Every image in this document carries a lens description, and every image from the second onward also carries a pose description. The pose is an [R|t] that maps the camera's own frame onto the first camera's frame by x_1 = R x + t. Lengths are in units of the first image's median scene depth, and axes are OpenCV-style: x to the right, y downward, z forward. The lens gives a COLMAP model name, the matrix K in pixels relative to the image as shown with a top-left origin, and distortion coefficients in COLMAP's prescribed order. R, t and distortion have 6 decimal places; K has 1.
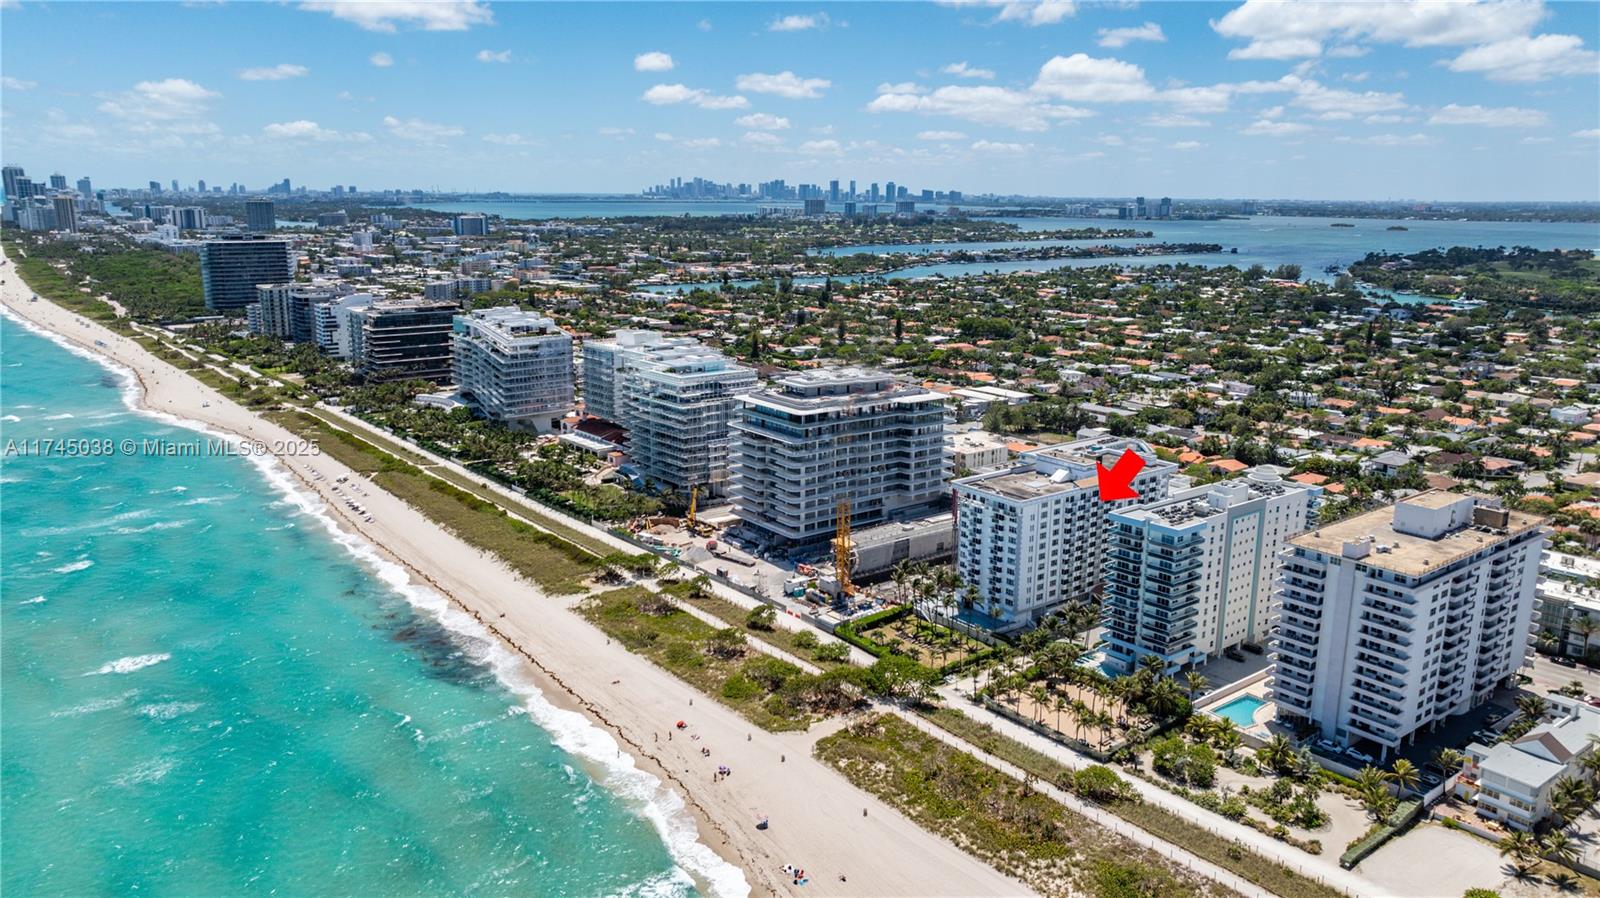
lens RADIAL K [[1125.8, 0, 800.0], [0, 1125.8, 449.0], [0, 0, 1]] dist [-0.005719, 0.001178]
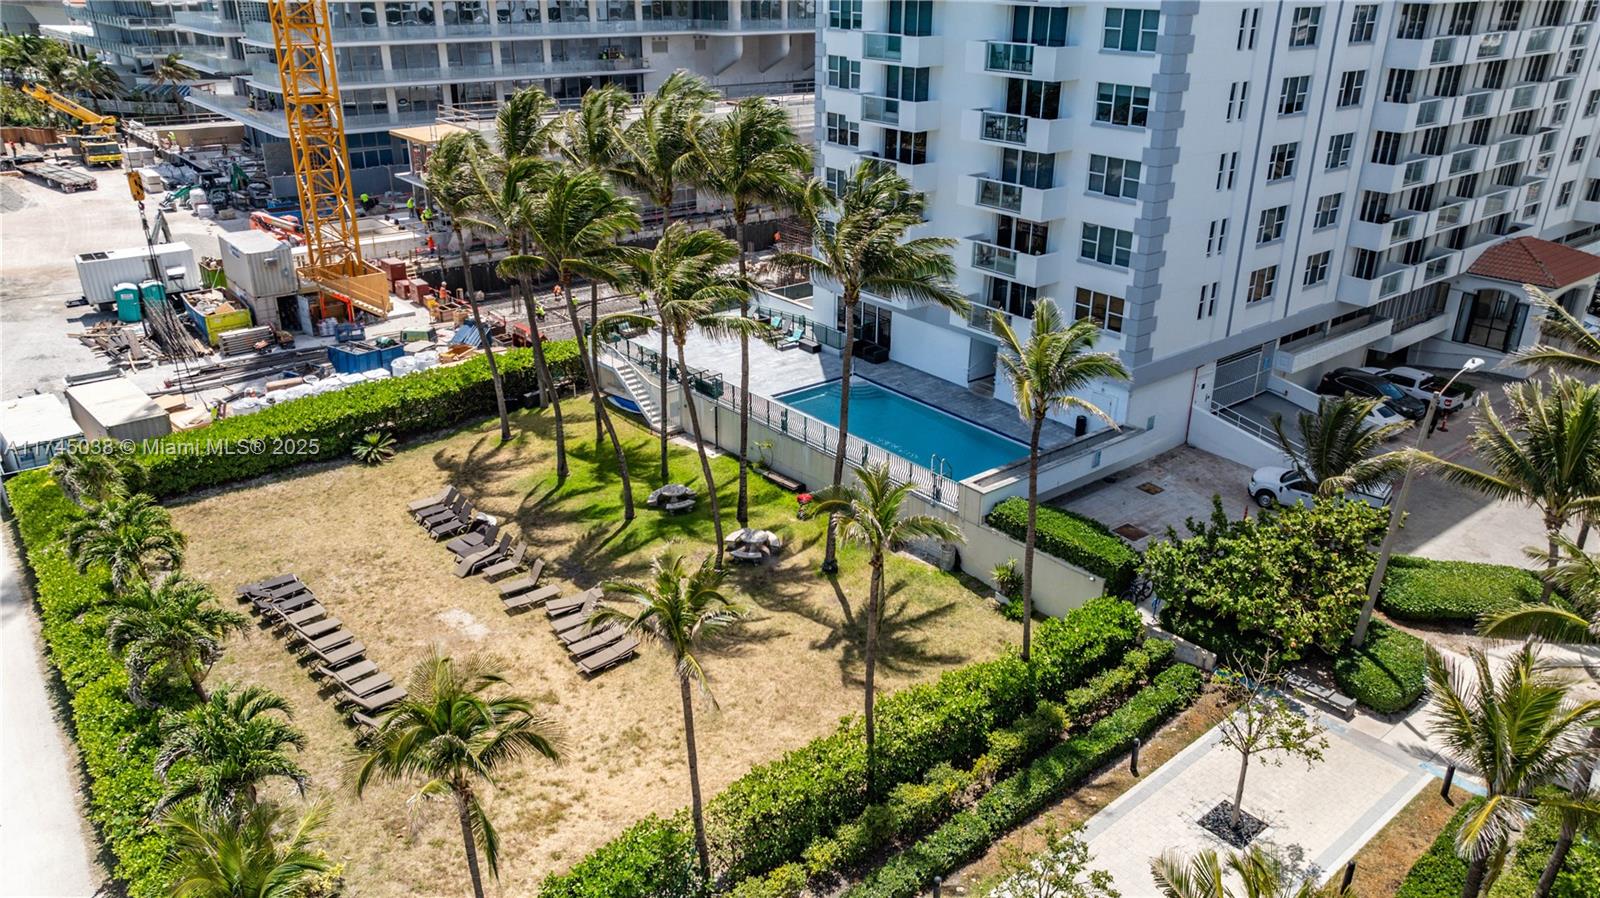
lens RADIAL K [[1125.8, 0, 800.0], [0, 1125.8, 449.0], [0, 0, 1]] dist [-0.005719, 0.001178]
pose [[0.999644, -0.010393, 0.024565, 0.119486], [0.005721, 0.983071, 0.183138, 0.109069], [-0.026052, -0.182933, 0.982780, 0.723335]]
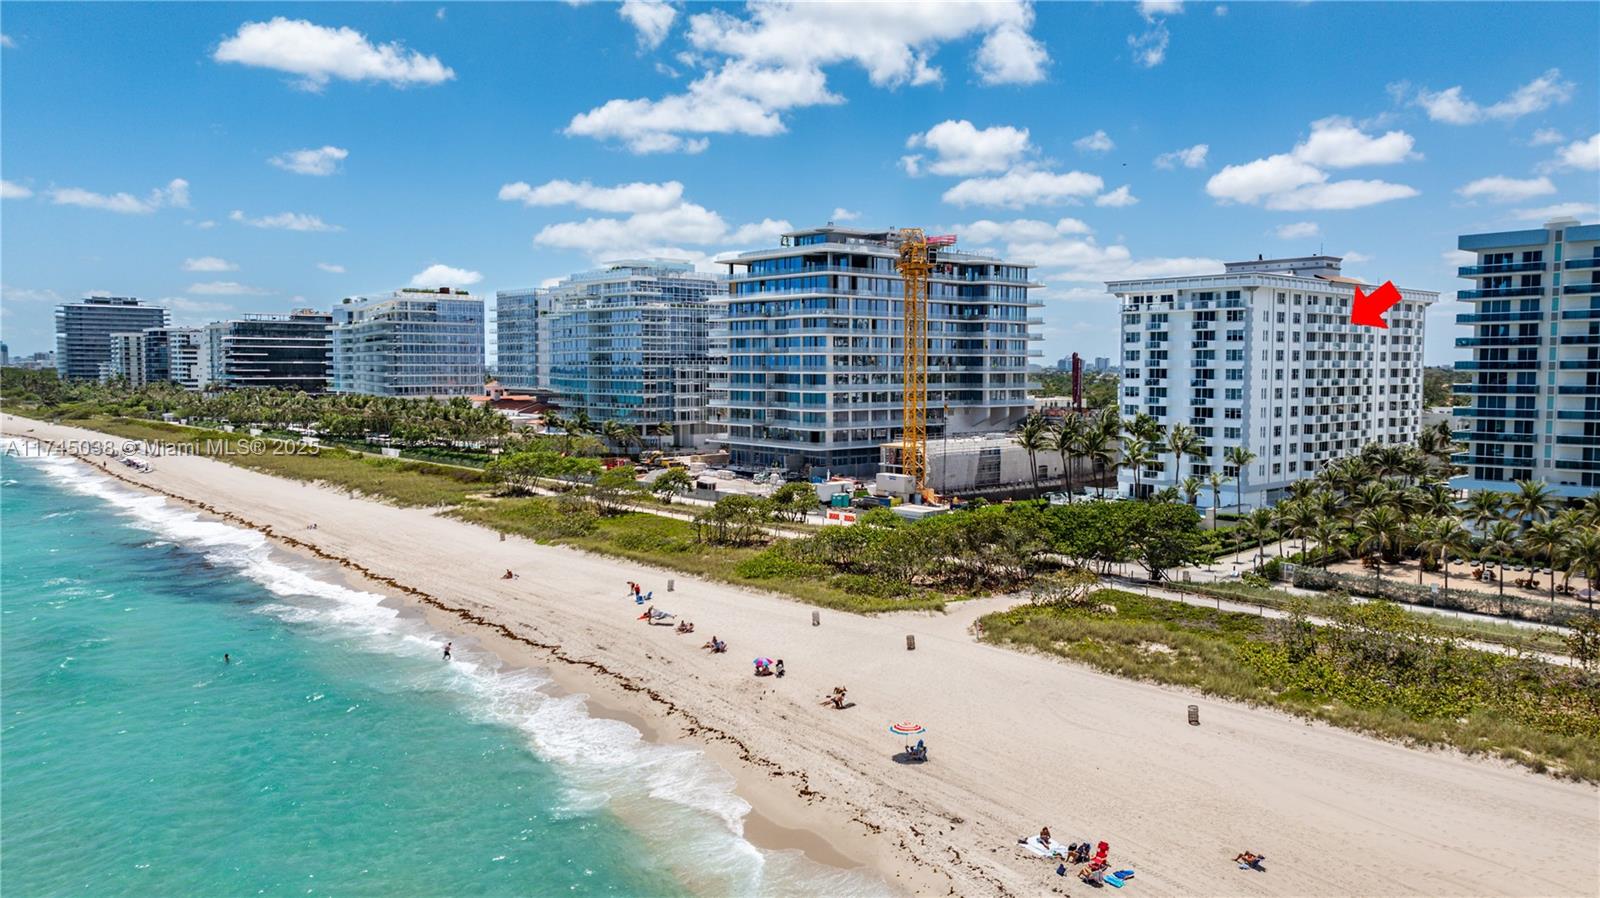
lens RADIAL K [[1133.9, 0, 796.5], [0, 1133.9, 438.3], [0, 0, 1]] dist [-0.002829, -0.003423]
pose [[0.998611, -0.013102, 0.051030, -0.050552], [0.020984, 0.987355, -0.157132, 0.176720], [-0.048325, 0.157984, 0.986258, 0.391460]]
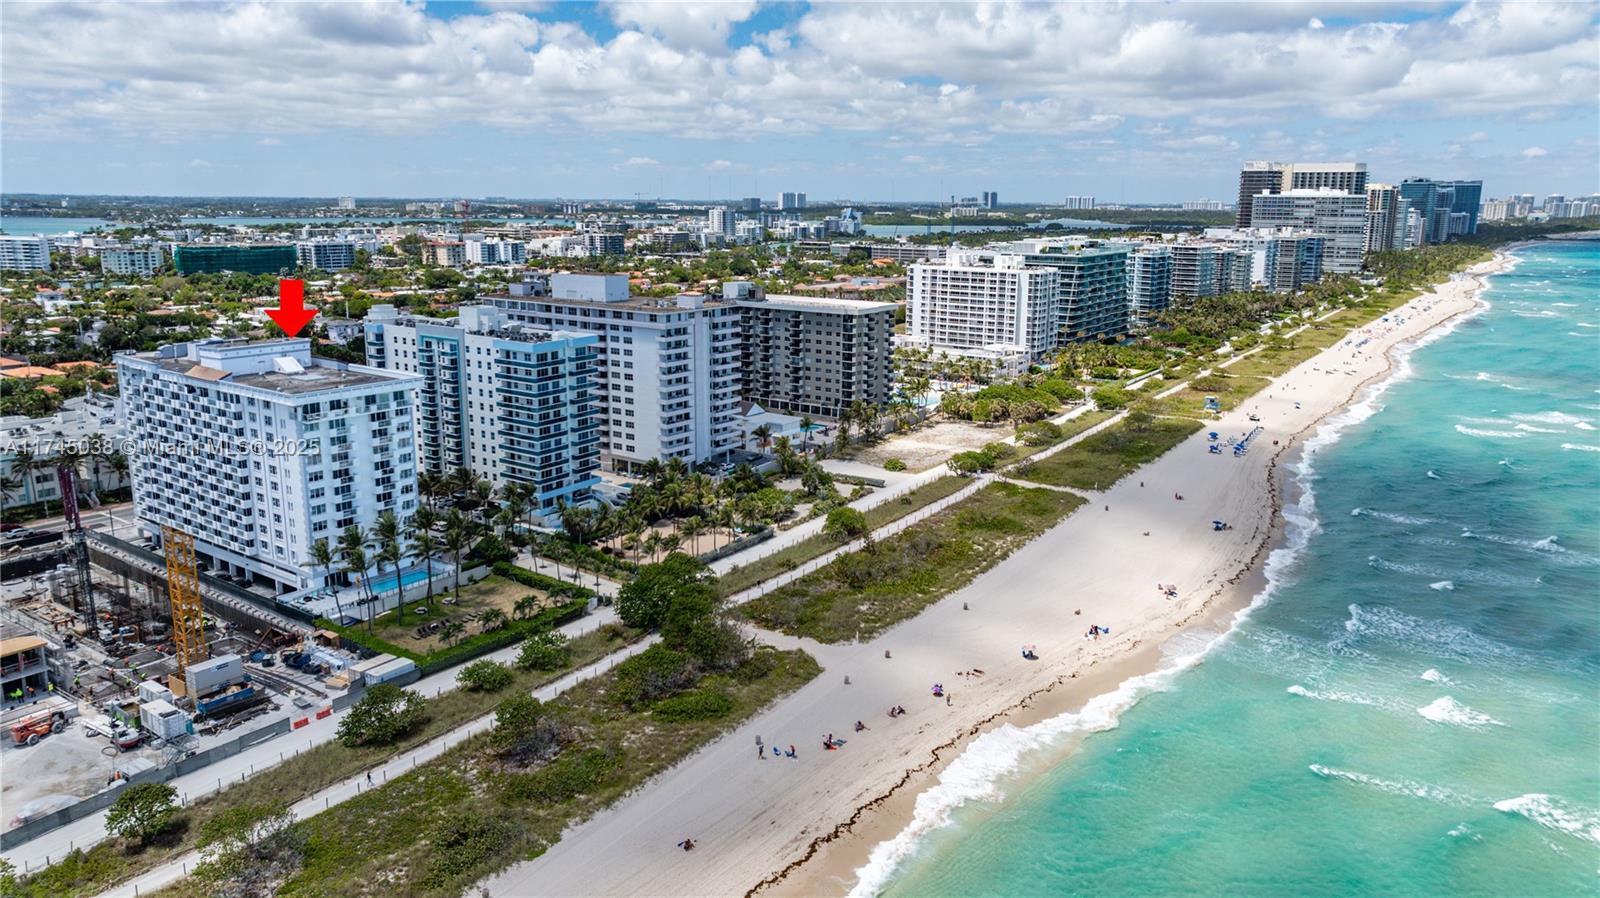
lens RADIAL K [[1133.9, 0, 796.5], [0, 1133.9, 438.3], [0, 0, 1]] dist [-0.002829, -0.003423]
pose [[-0.269562, -0.218660, 0.937830, -0.449009], [0.212768, 0.936287, 0.279457, -0.055499], [-0.939184, 0.274871, -0.205863, 0.779870]]
